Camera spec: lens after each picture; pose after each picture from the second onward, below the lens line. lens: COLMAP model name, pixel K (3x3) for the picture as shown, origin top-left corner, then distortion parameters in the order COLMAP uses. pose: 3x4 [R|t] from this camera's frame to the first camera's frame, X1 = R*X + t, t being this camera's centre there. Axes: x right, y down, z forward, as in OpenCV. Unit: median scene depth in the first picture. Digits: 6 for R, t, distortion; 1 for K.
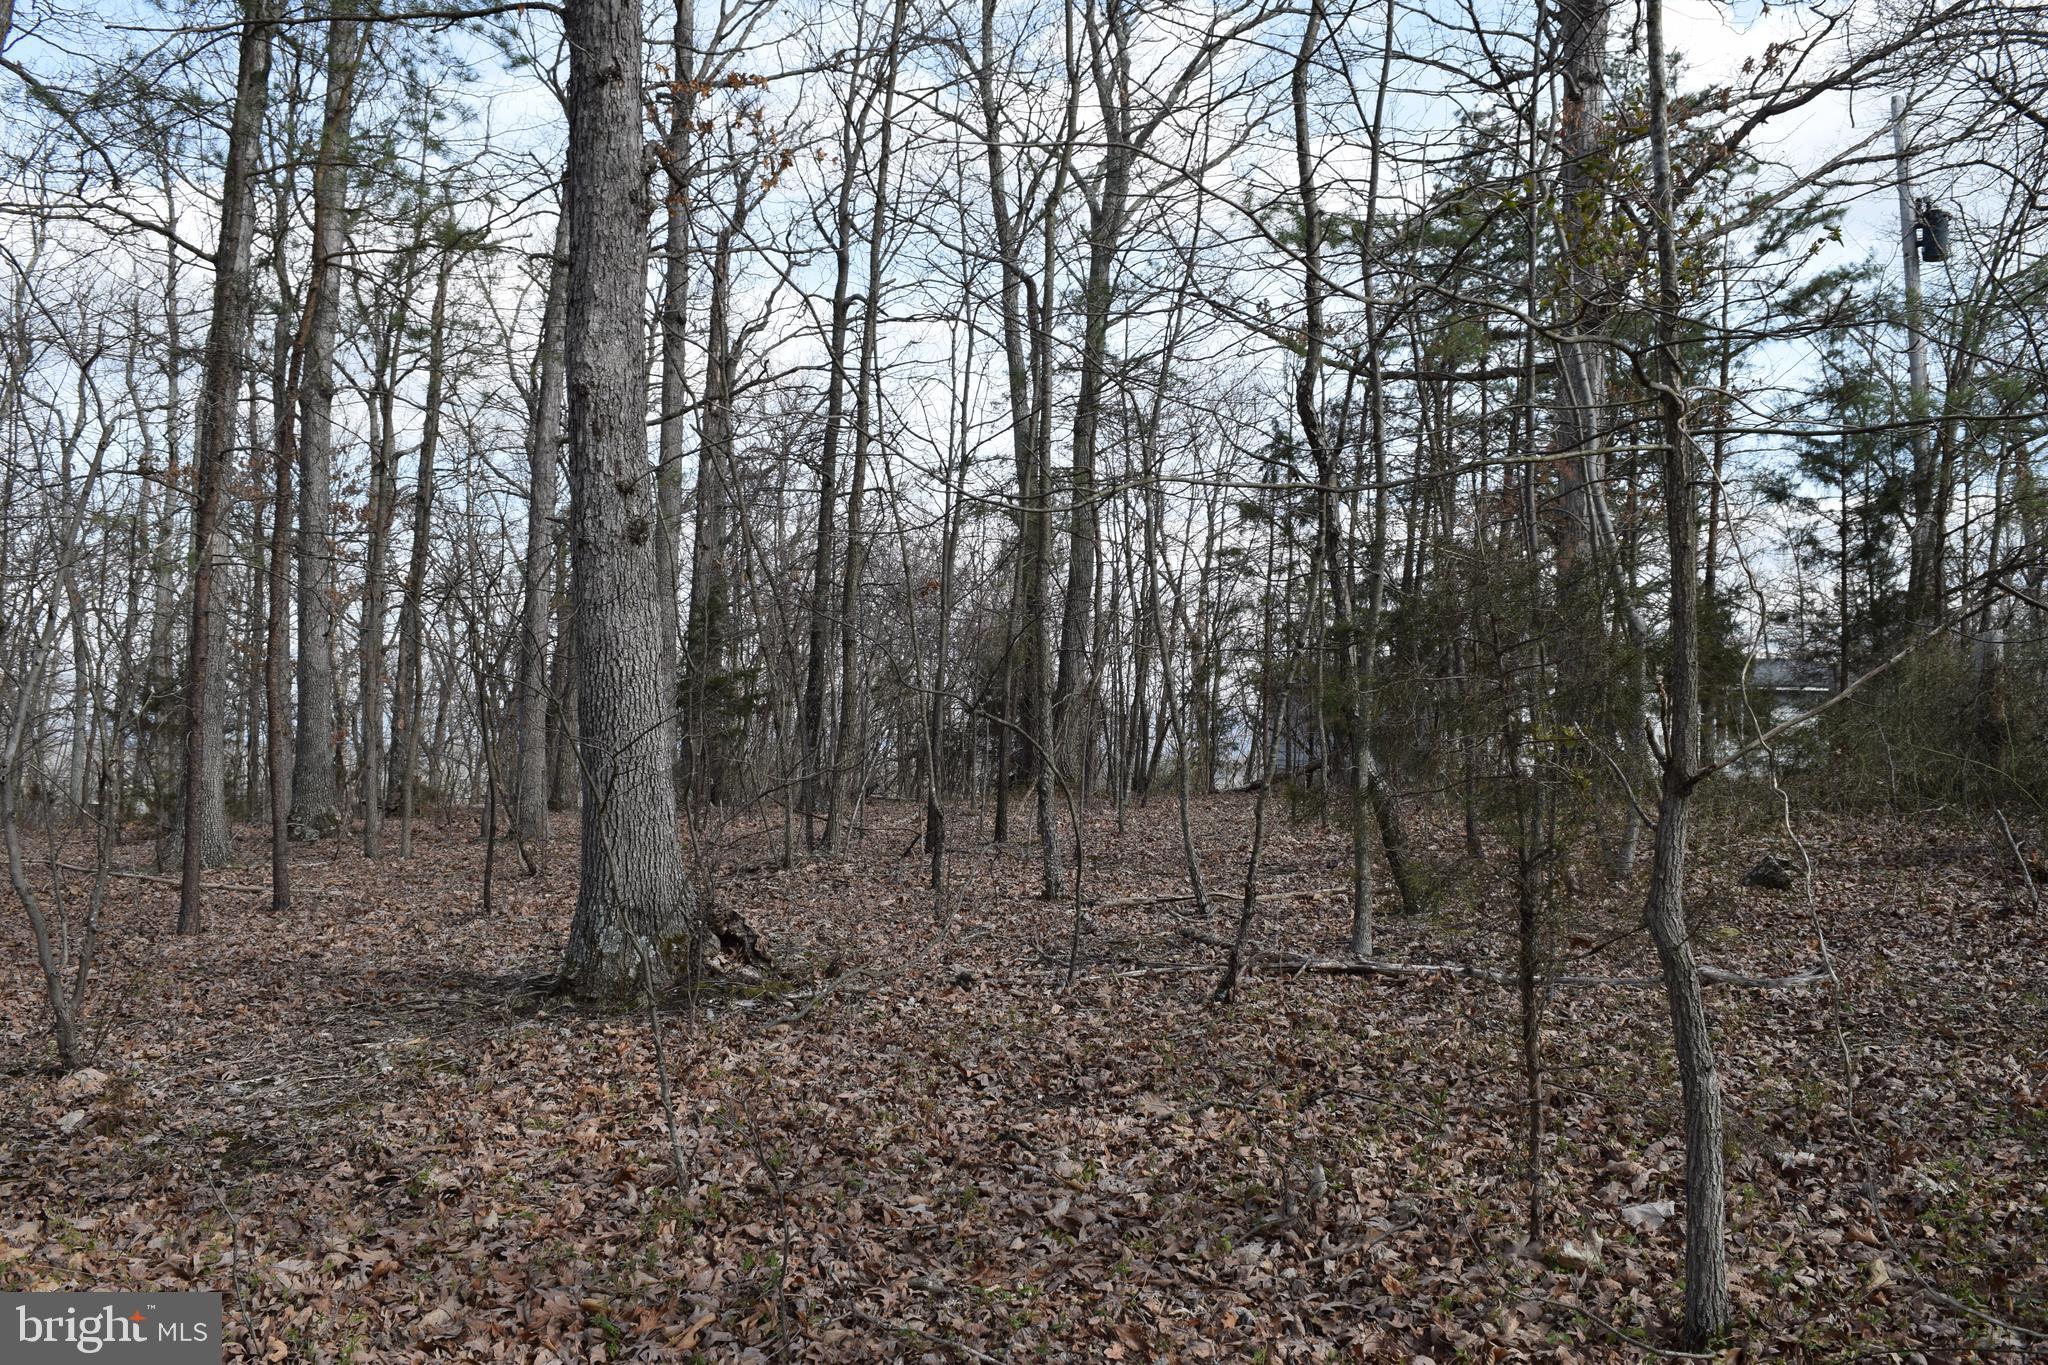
lens RADIAL K [[1600.8, 0, 1024.3], [0, 1600.8, 664.2], [0, 0, 1]] dist [-0.091684, 0.018315]
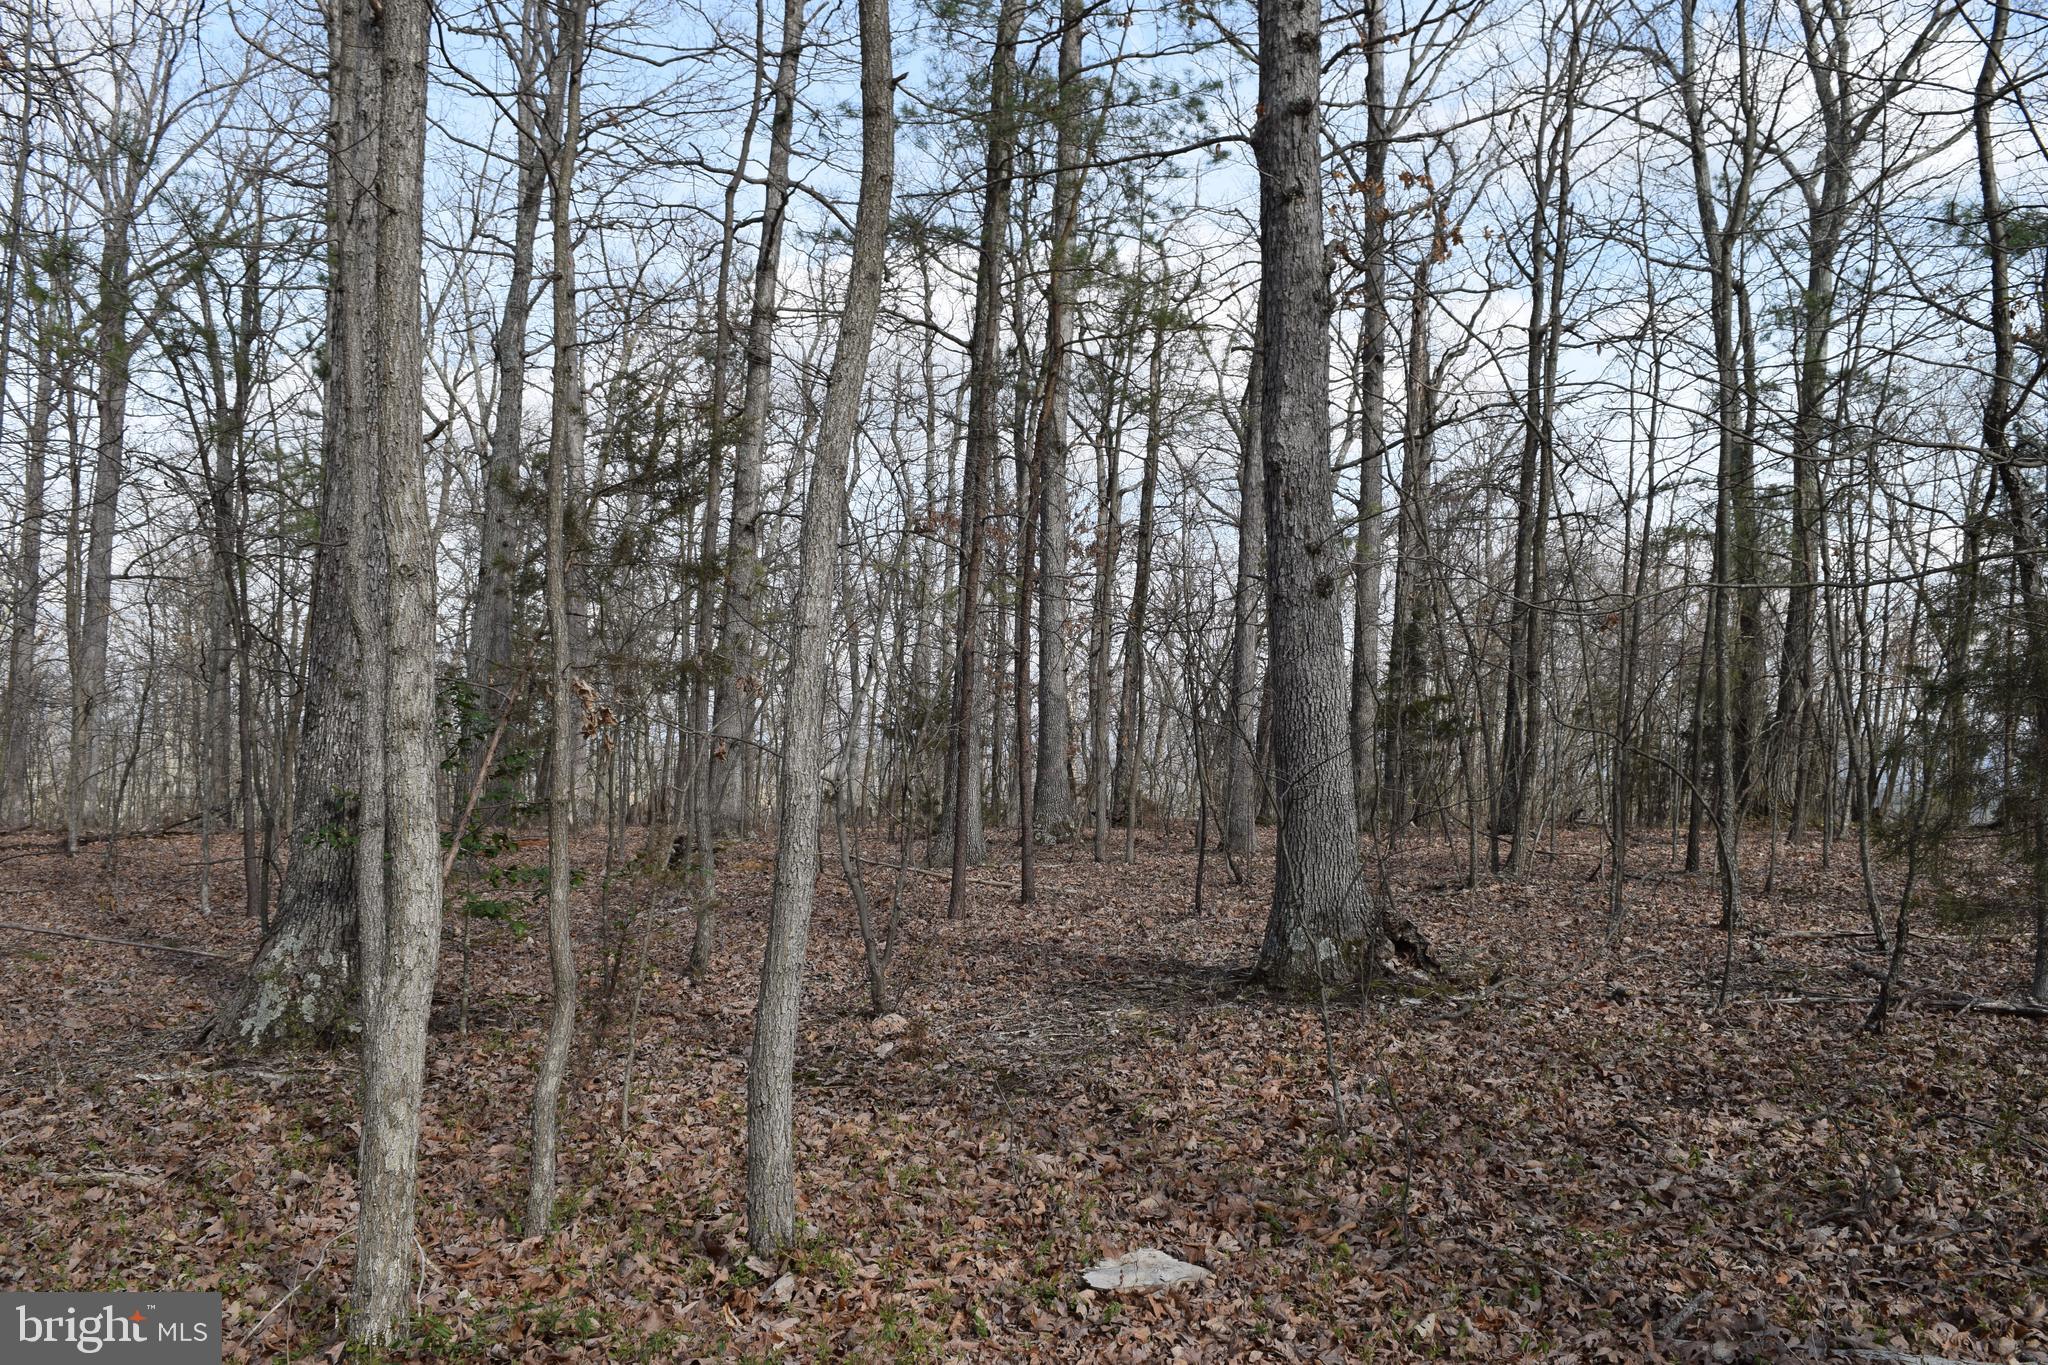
lens RADIAL K [[1600.8, 0, 1018.0], [0, 1600.8, 683.7], [0, 0, 1]] dist [-0.091684, 0.018315]
pose [[0.903679, 0.000537, -0.428211, 0.036056], [-0.000160, 1.000000, 0.000916, -0.009729], [0.428212, -0.000759, 0.903678, -0.096909]]
